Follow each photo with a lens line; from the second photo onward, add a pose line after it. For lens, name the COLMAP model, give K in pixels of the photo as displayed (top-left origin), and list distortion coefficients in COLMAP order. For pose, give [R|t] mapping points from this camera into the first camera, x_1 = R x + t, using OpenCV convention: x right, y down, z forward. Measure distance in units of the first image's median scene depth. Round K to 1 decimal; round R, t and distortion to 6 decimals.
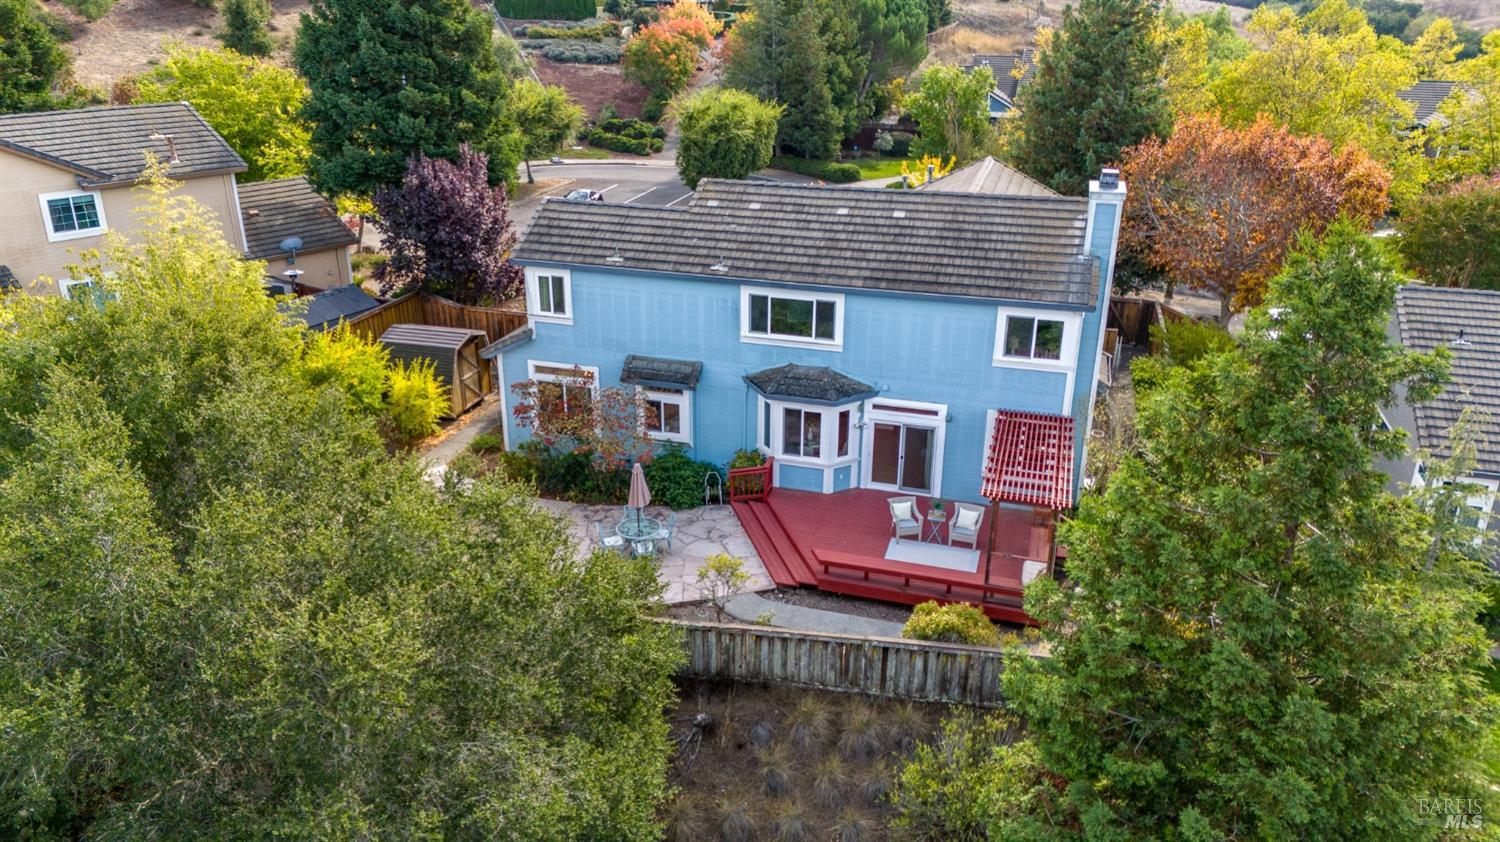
lens RADIAL K [[1053.3, 0, 750.0], [0, 1053.3, 421.0], [0, 0, 1]] dist [0.113441, -0.141505]
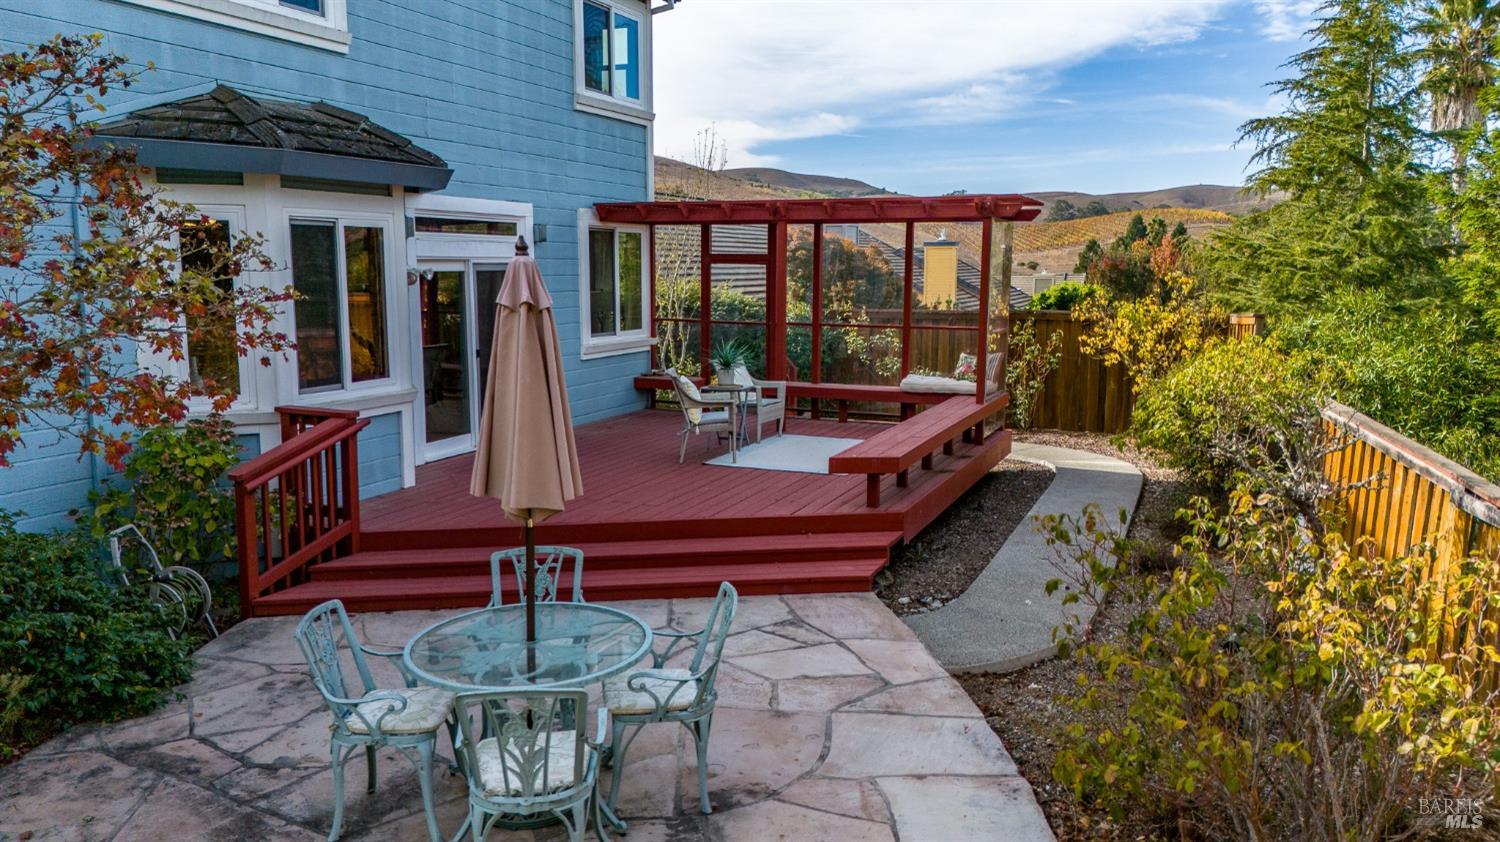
lens RADIAL K [[1072.5, 0, 750.0], [0, 1072.5, 421.0], [0, 0, 1]] dist [0.007694, -0.004257]
pose [[0.101783, -0.152208, 0.983094, -0.269956], [0.345040, 0.932282, 0.108618, 0.053806], [-0.933053, 0.328151, 0.147408, 0.872072]]
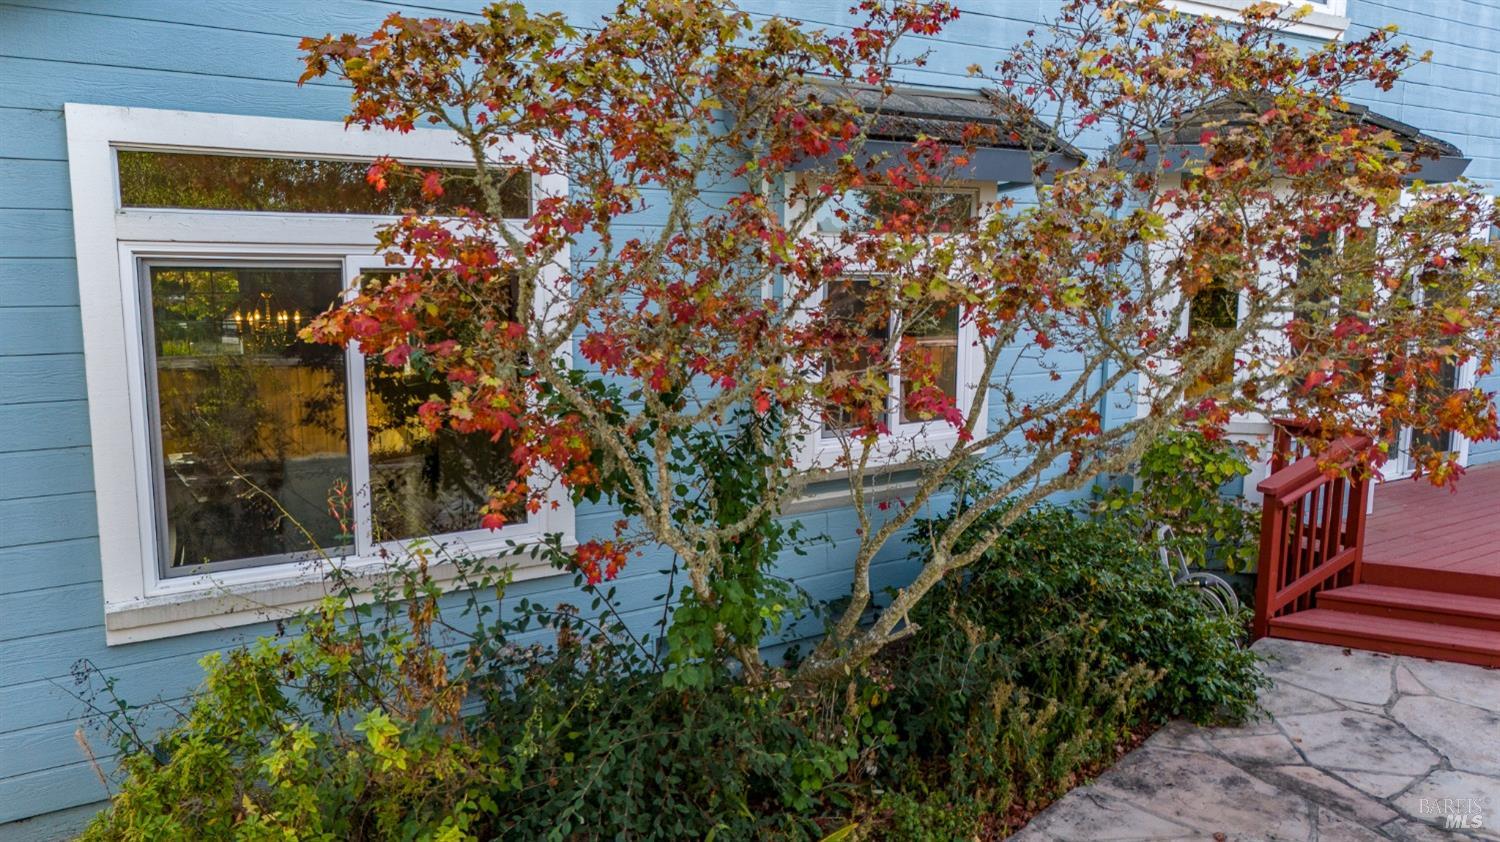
lens RADIAL K [[1072.5, 0, 750.0], [0, 1072.5, 421.0], [0, 0, 1]] dist [0.007694, -0.004257]
pose [[0.662589, -0.112212, 0.740530, -0.292687], [0.267736, 0.958870, -0.094260, 0.026509], [-0.699495, 0.260722, 0.665380, 0.948805]]
